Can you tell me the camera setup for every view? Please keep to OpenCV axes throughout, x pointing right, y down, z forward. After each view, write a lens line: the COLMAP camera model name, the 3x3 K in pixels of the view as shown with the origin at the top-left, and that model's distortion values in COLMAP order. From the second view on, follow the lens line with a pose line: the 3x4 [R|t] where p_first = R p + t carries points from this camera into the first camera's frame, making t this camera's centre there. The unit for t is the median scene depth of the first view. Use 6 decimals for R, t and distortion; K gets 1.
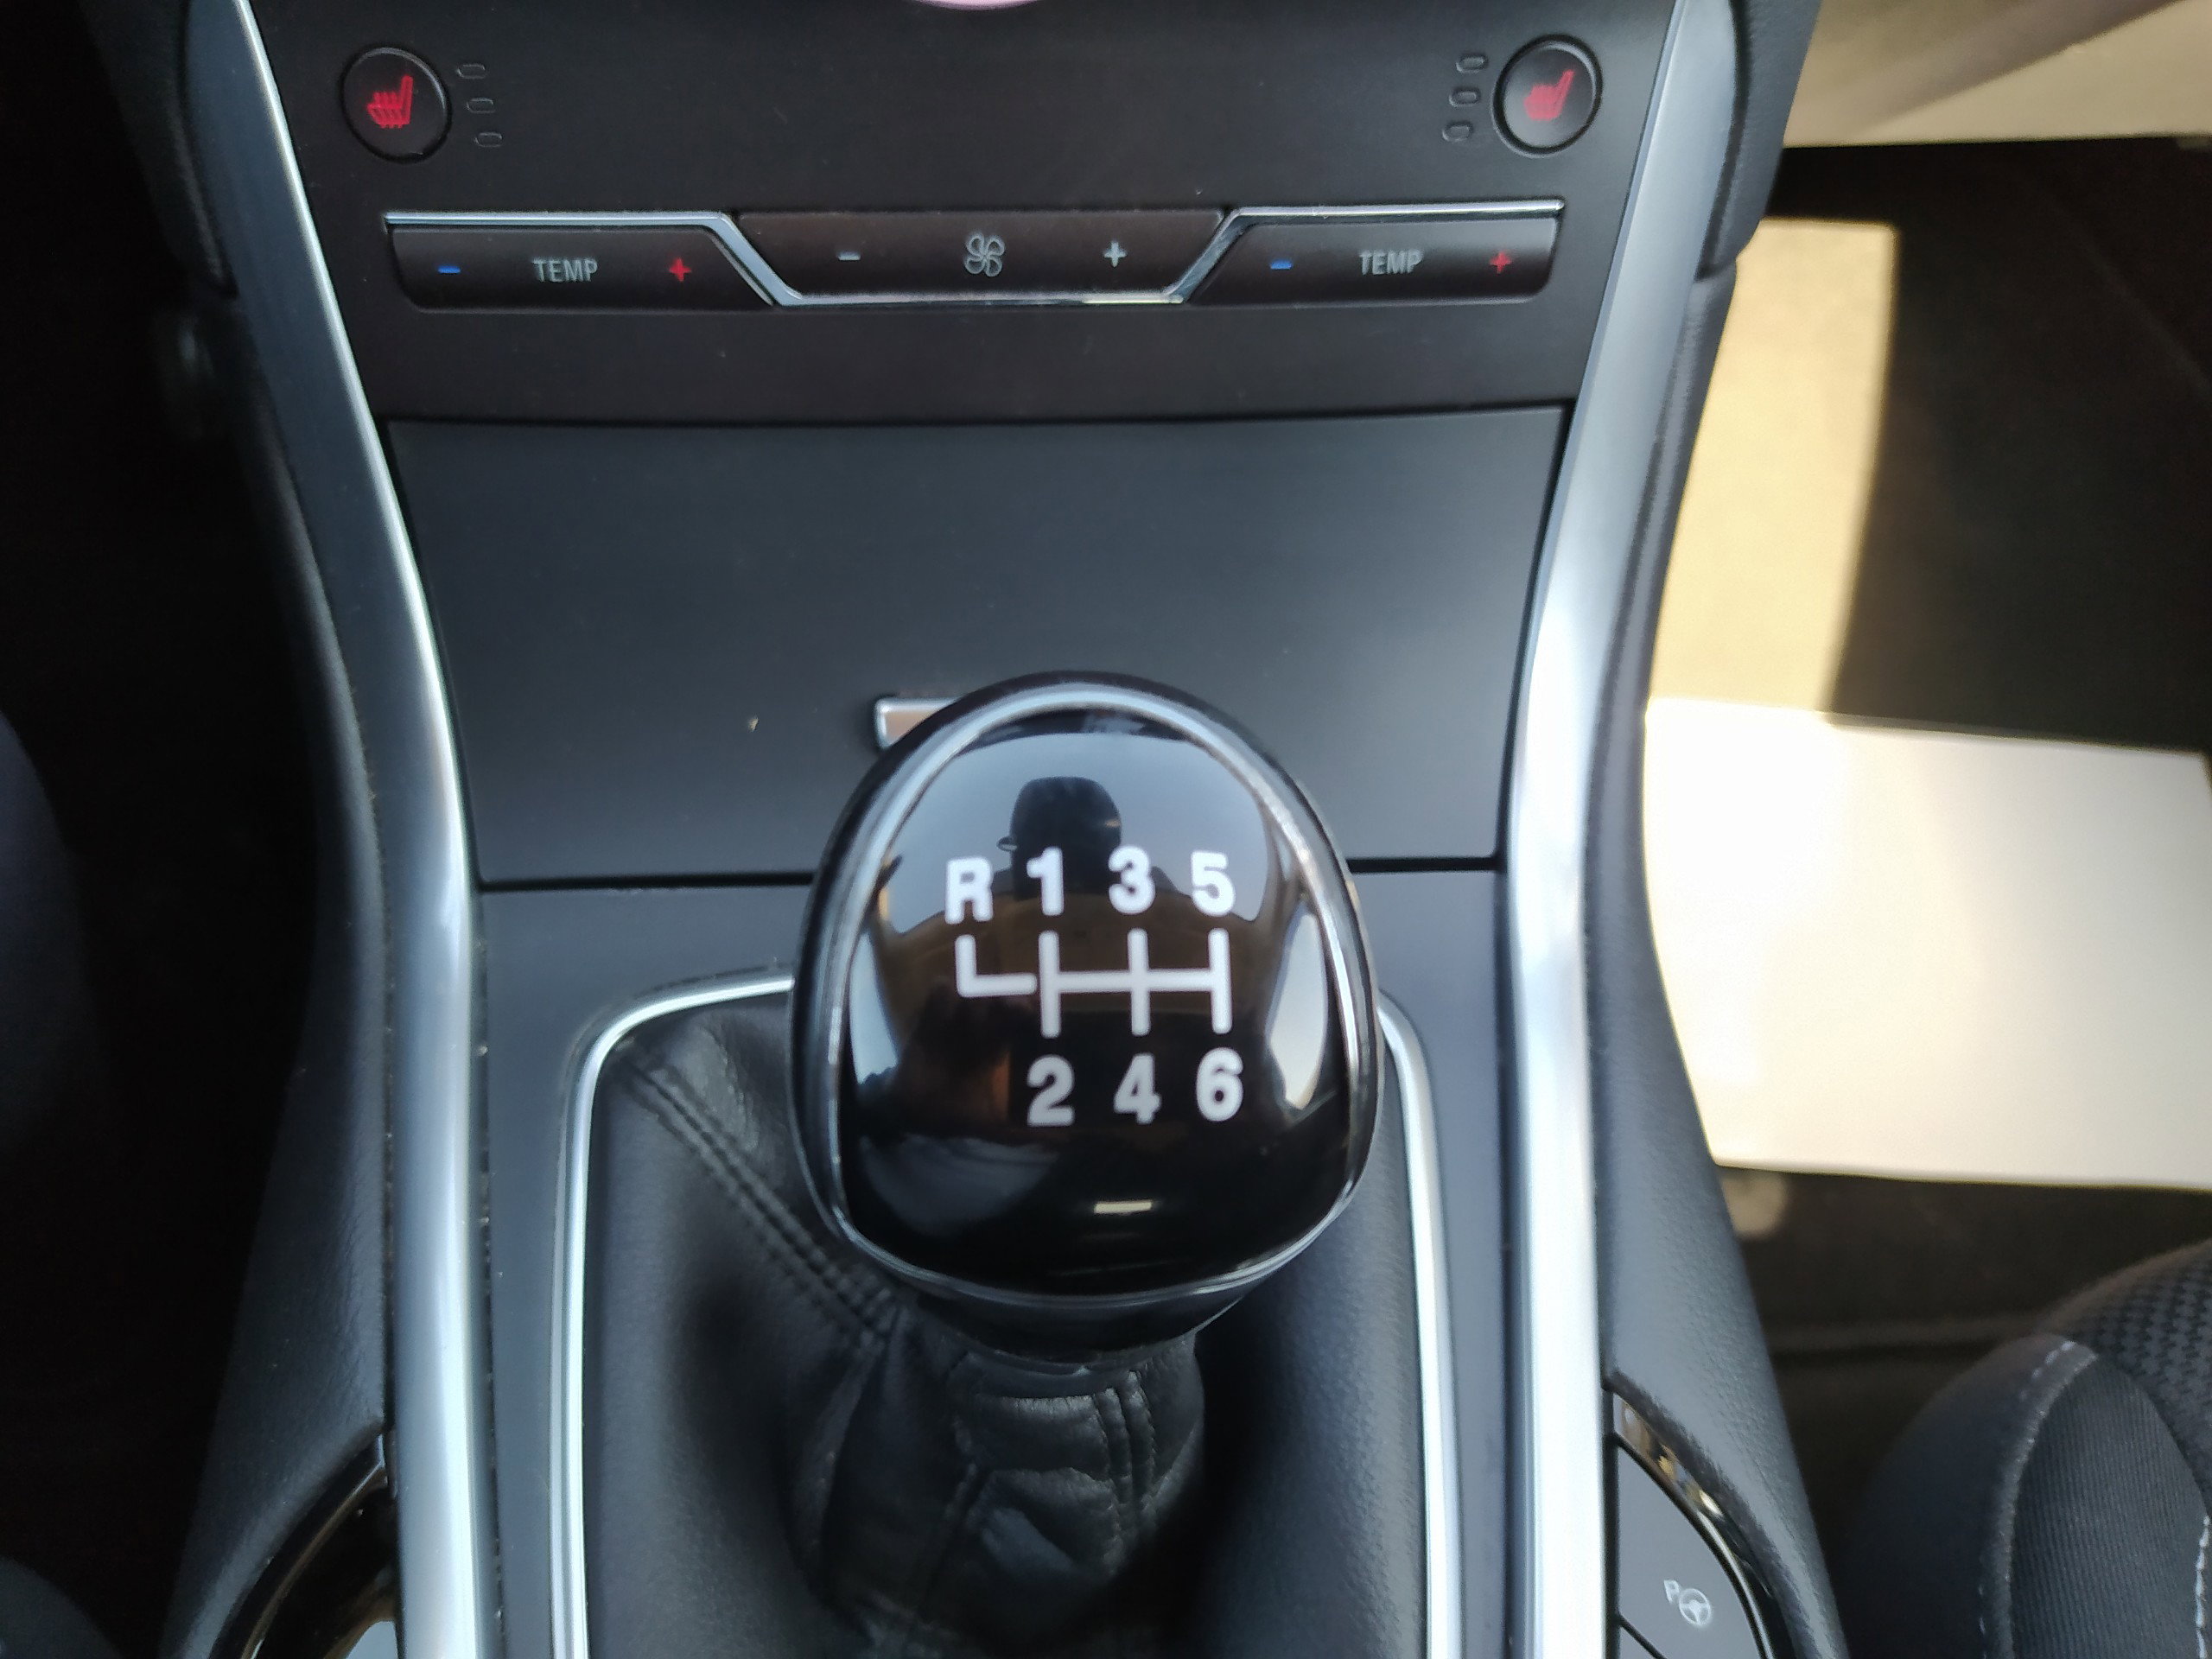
lens RADIAL K [[1781.5, 0, 1113.3], [0, 1781.5, 824.9], [0, 0, 1]] dist [0.051695, -0.100802]
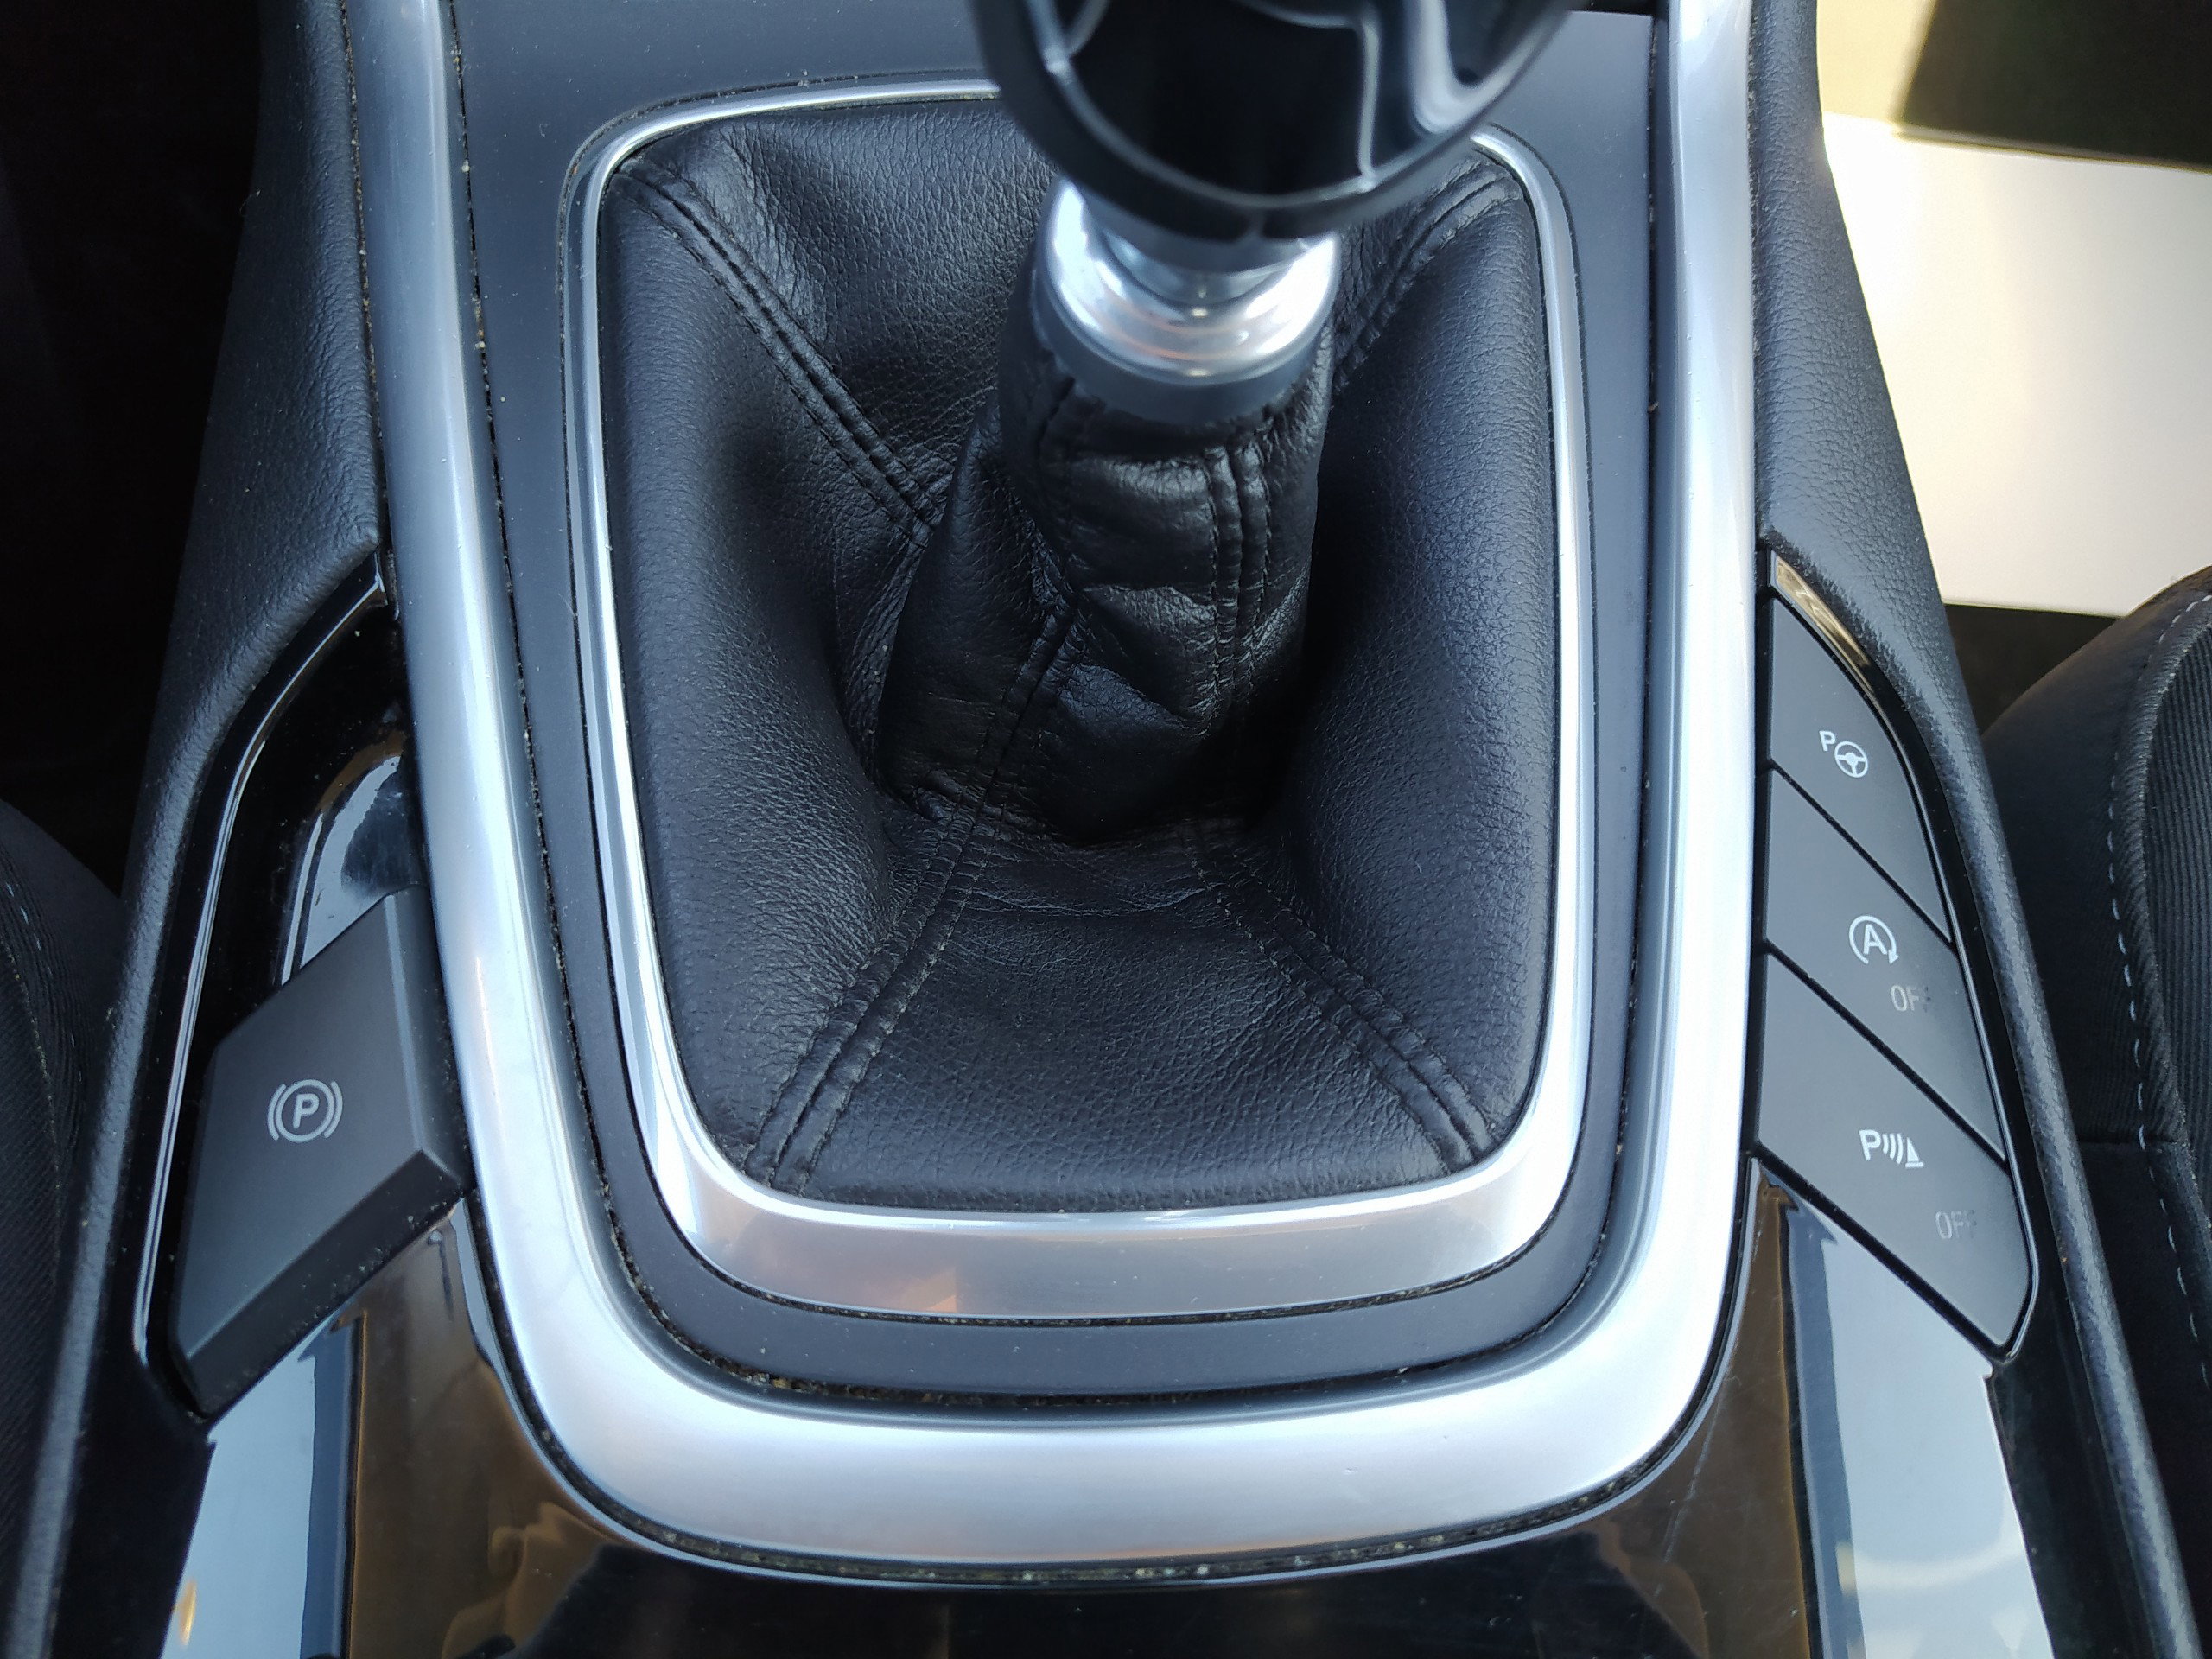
lens RADIAL K [[1650.3, 0, 1106.0], [0, 1650.3, 829.5], [0, 0, 1]] dist [0.082839, -0.125537]
pose [[0.999663, 0.016946, 0.019673, -0.060443], [-0.021055, 0.972427, 0.232255, 0.249512], [-0.015195, -0.232591, 0.972456, 0.155012]]
